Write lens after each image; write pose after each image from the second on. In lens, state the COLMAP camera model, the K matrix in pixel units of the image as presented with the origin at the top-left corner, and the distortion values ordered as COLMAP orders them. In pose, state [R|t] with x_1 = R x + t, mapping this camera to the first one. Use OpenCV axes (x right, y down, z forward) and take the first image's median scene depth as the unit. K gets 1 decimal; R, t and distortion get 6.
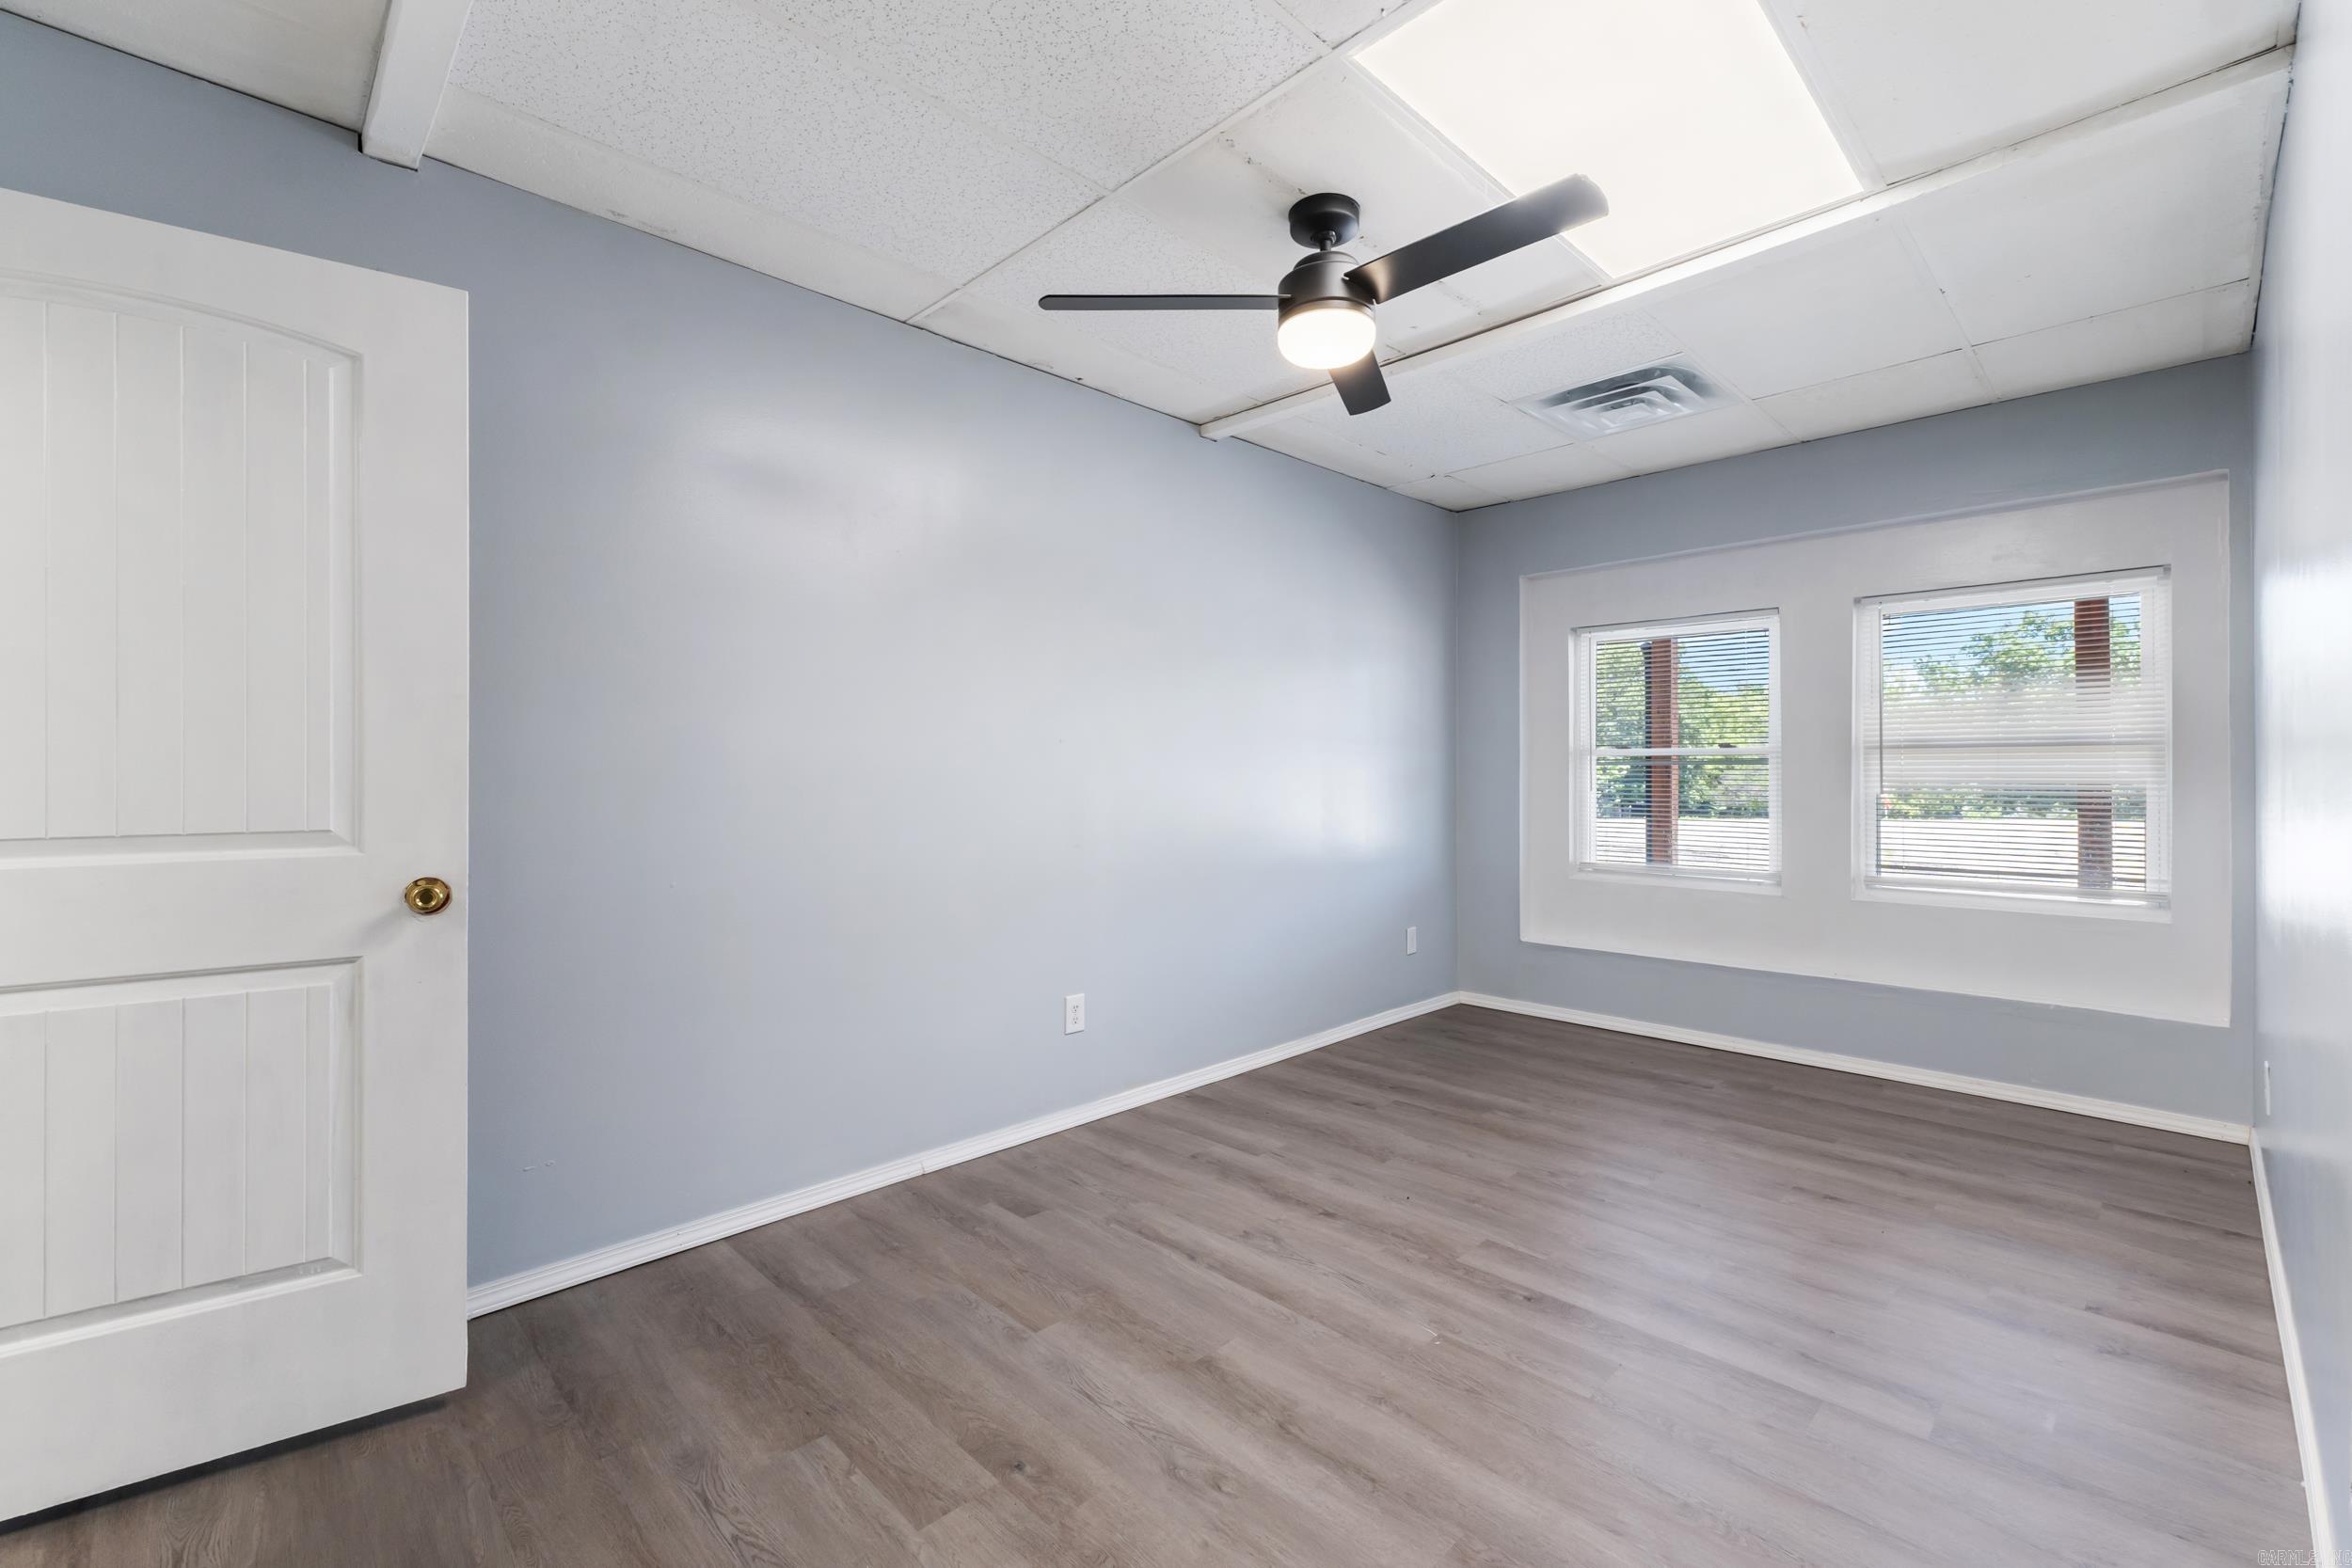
lens RADIAL K [[1000.4, 0, 1183.6], [0, 1000.4, 769.5], [0, 0, 1]] dist [-0.000314, -0.000072]
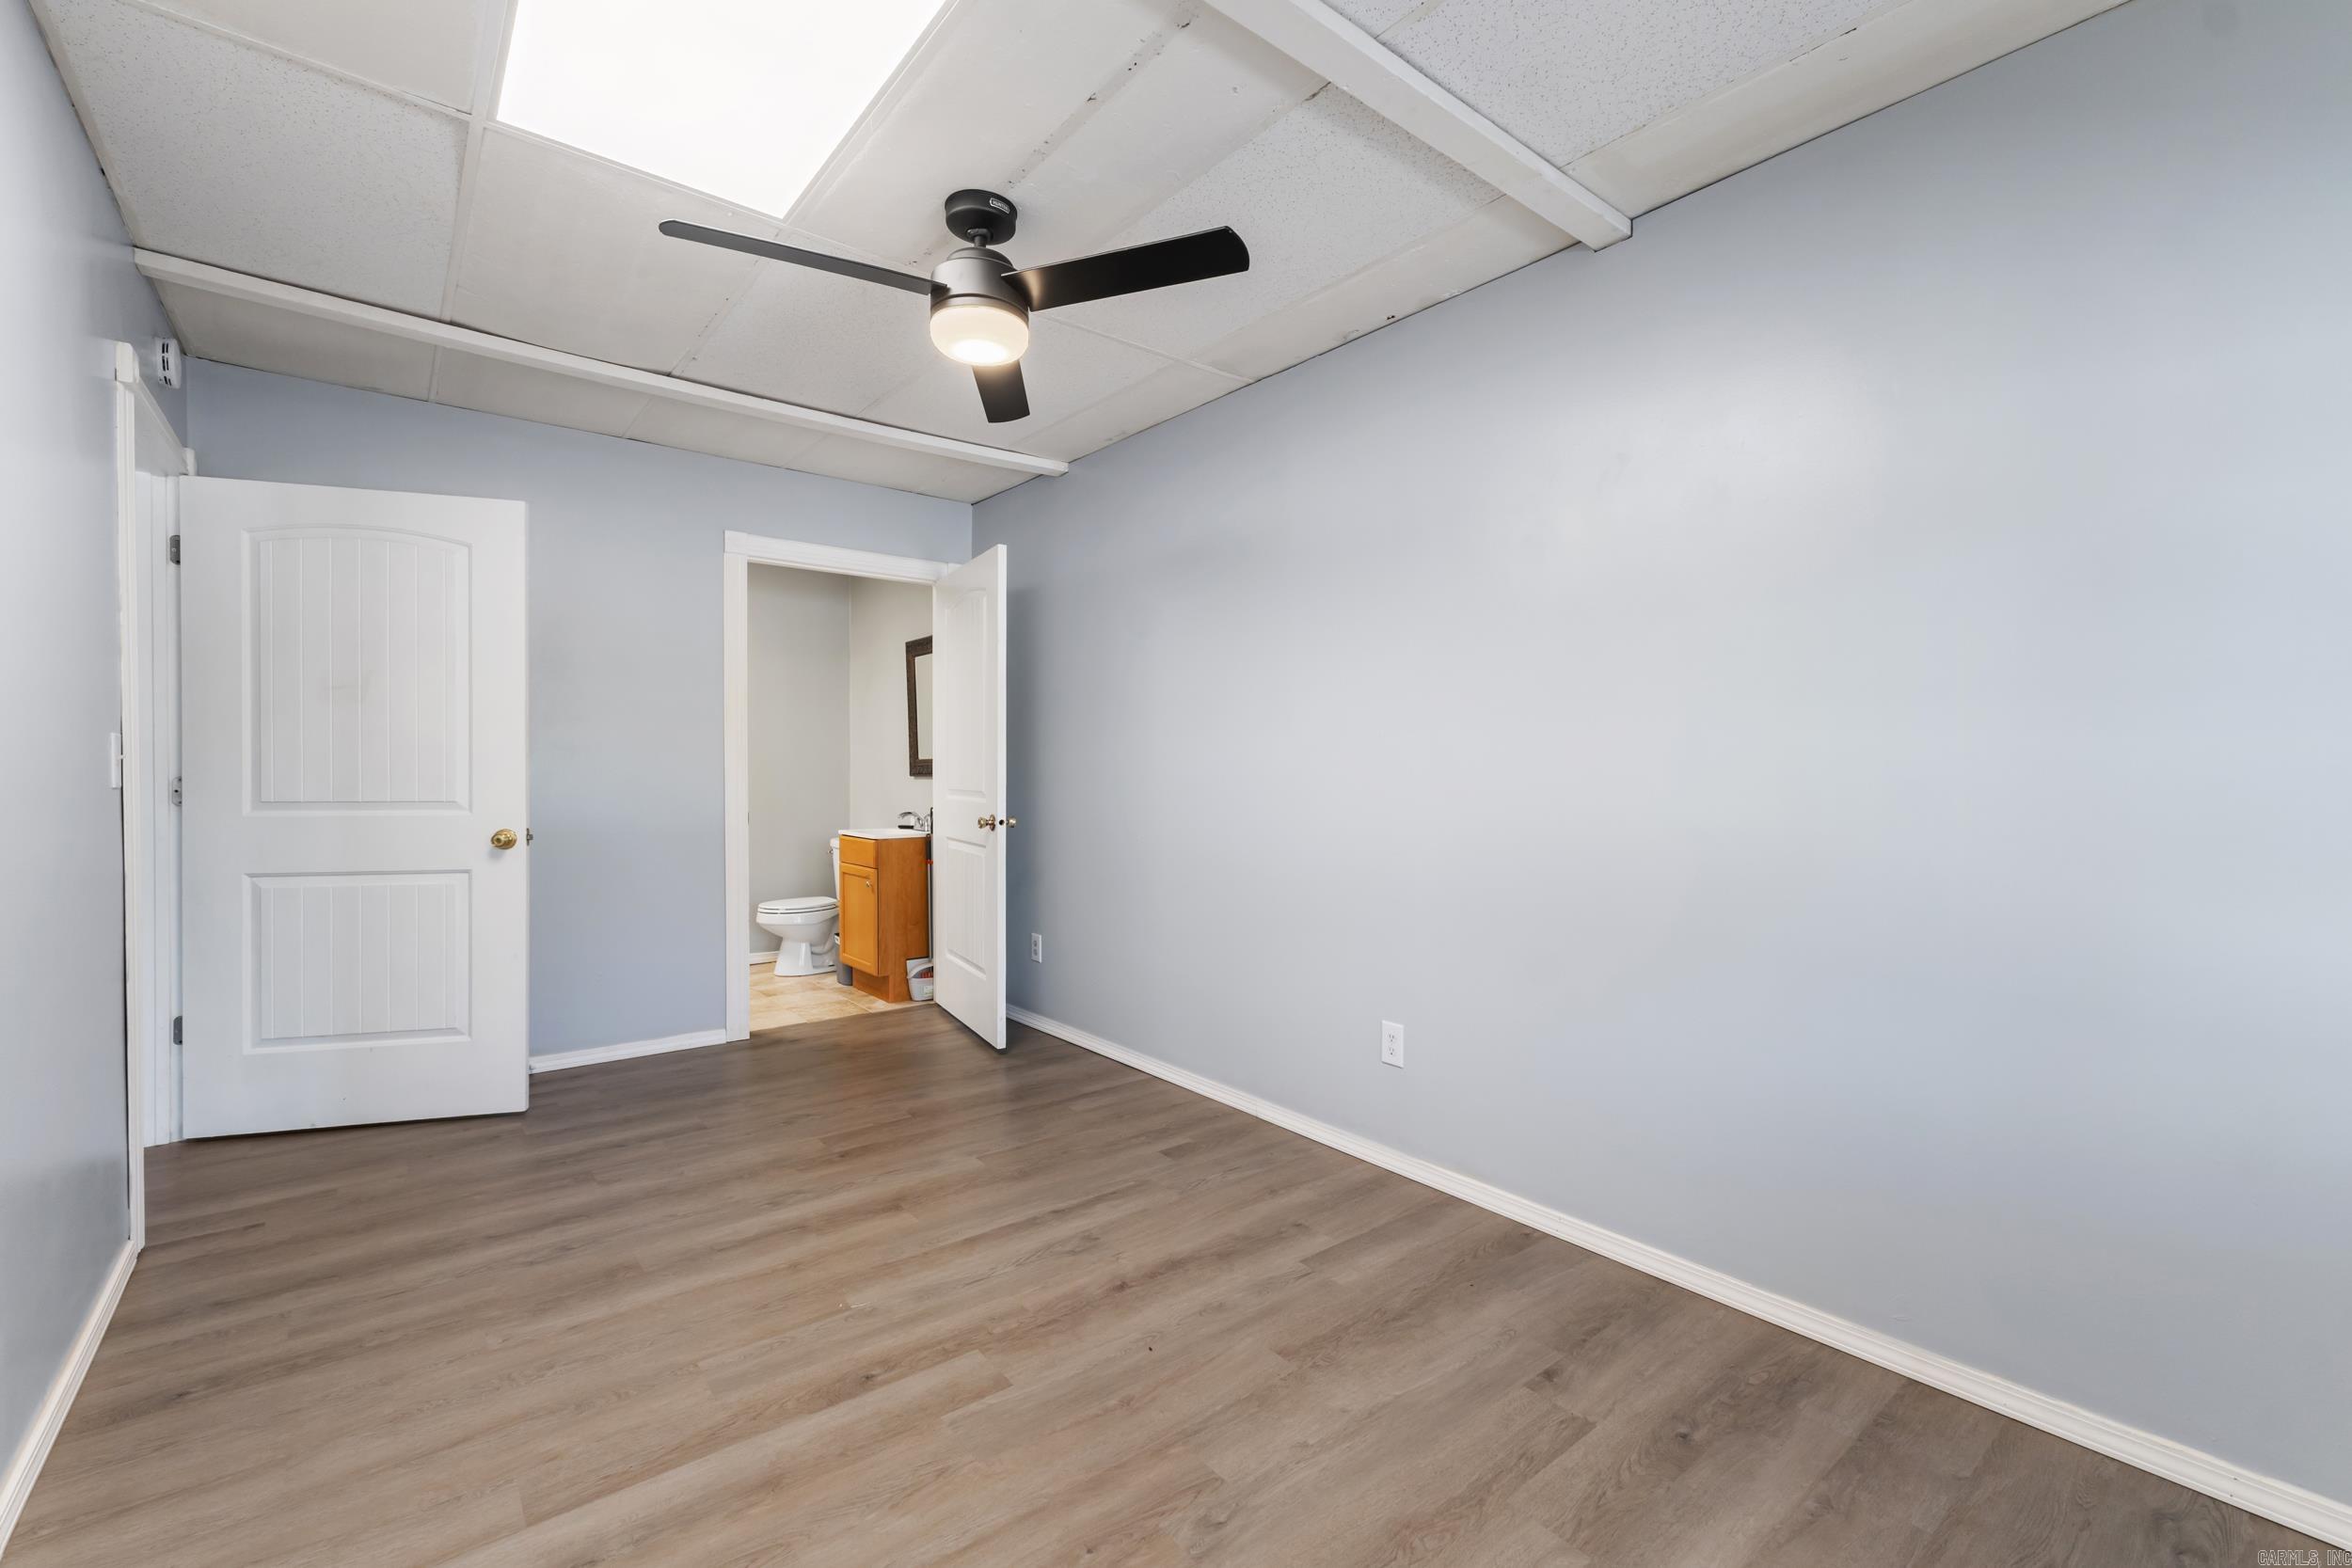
lens RADIAL K [[1000.4, 0, 1183.6], [0, 1000.4, 769.5], [0, 0, 1]] dist [-0.000314, -0.000072]
pose [[-0.097937, 0.005396, -0.995178, 1.005697], [-0.002364, 0.999981, 0.005655, -0.001404], [0.995190, 0.002907, -0.097922, 1.158724]]
